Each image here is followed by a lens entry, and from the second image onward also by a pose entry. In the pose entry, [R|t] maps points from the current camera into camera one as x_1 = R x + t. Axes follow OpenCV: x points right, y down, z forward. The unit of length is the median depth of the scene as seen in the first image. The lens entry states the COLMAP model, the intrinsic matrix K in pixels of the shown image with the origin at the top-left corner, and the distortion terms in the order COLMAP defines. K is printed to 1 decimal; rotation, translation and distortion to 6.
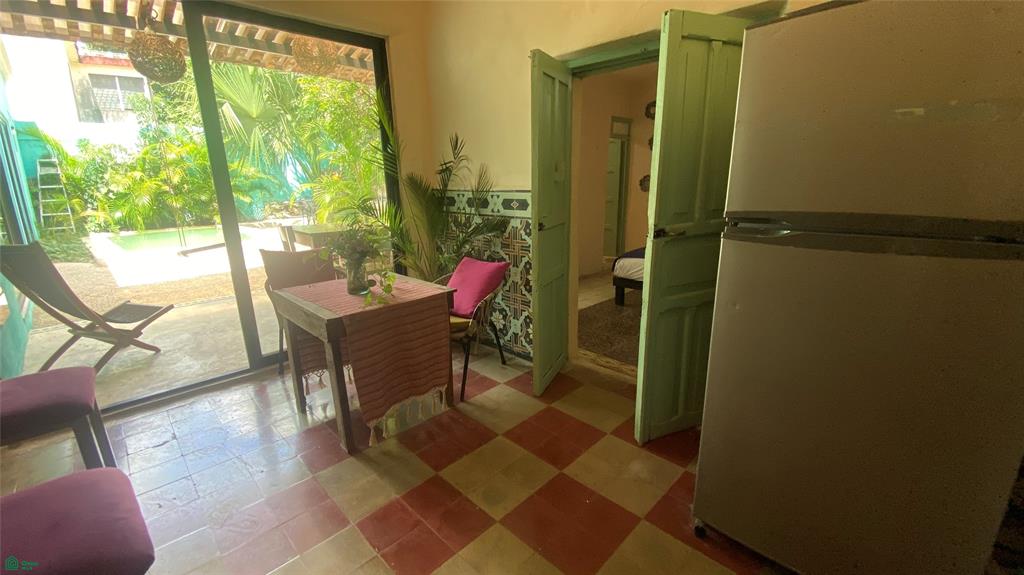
lens RADIAL K [[413.9, 0, 515.7], [0, 413.9, 282.4], [0, 0, 1]] dist [0.034127, -0.027078]
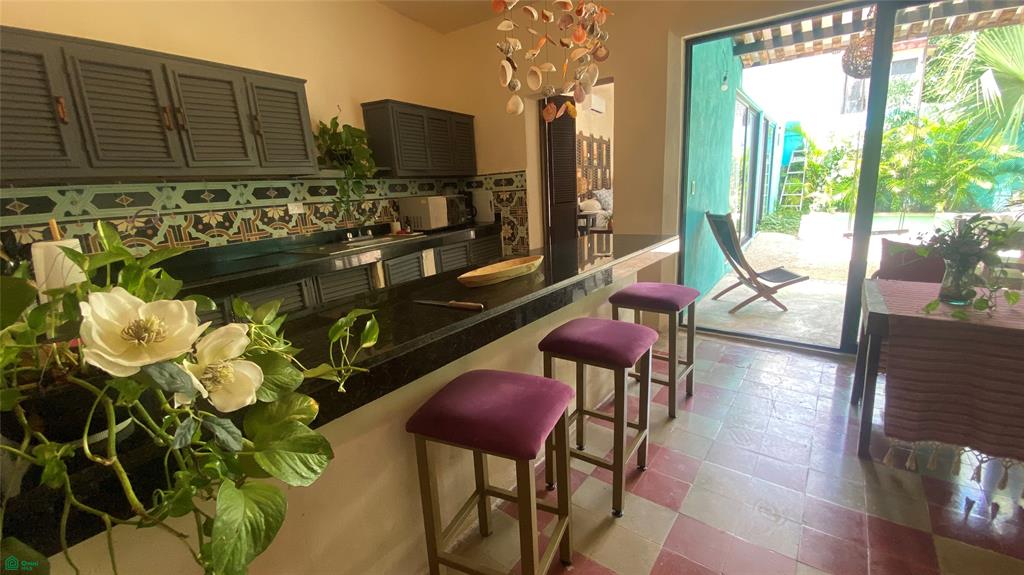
lens RADIAL K [[413.9, 0, 515.7], [0, 413.9, 282.4], [0, 0, 1]] dist [0.034127, -0.027078]
pose [[0.139761, 0.228168, -0.963538, 0.064253], [-0.191795, 0.960898, 0.199723, -0.002313], [0.971433, 0.156888, 0.178058, 0.000364]]
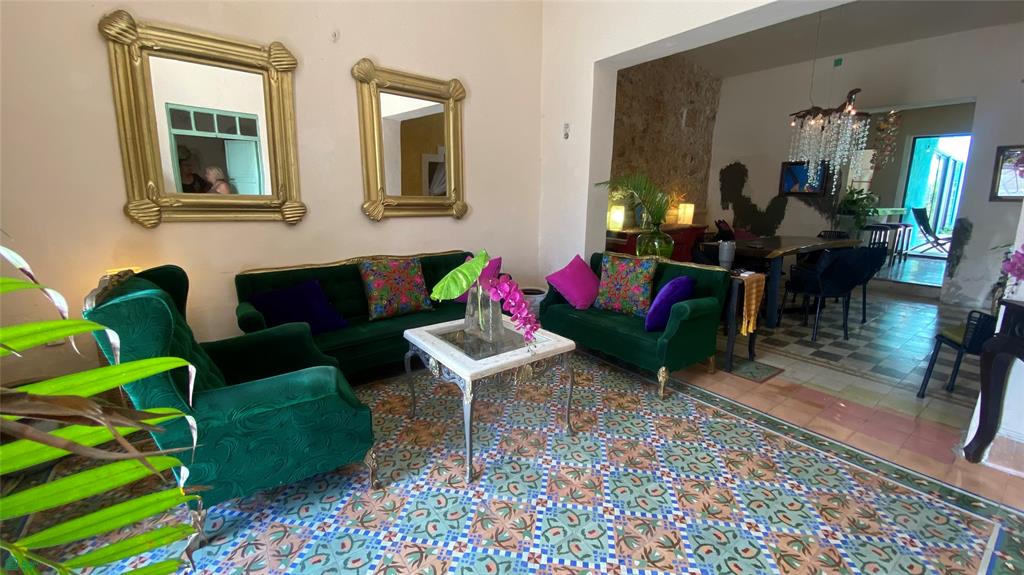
lens RADIAL K [[413.9, 0, 515.7], [0, 413.9, 282.4], [0, 0, 1]] dist [0.034127, -0.027078]
pose [[-0.148624, 0.202813, -0.967873, 0.690811], [-0.250255, 0.939170, 0.235227, 0.128575], [0.956704, 0.277175, -0.088829, -0.436152]]
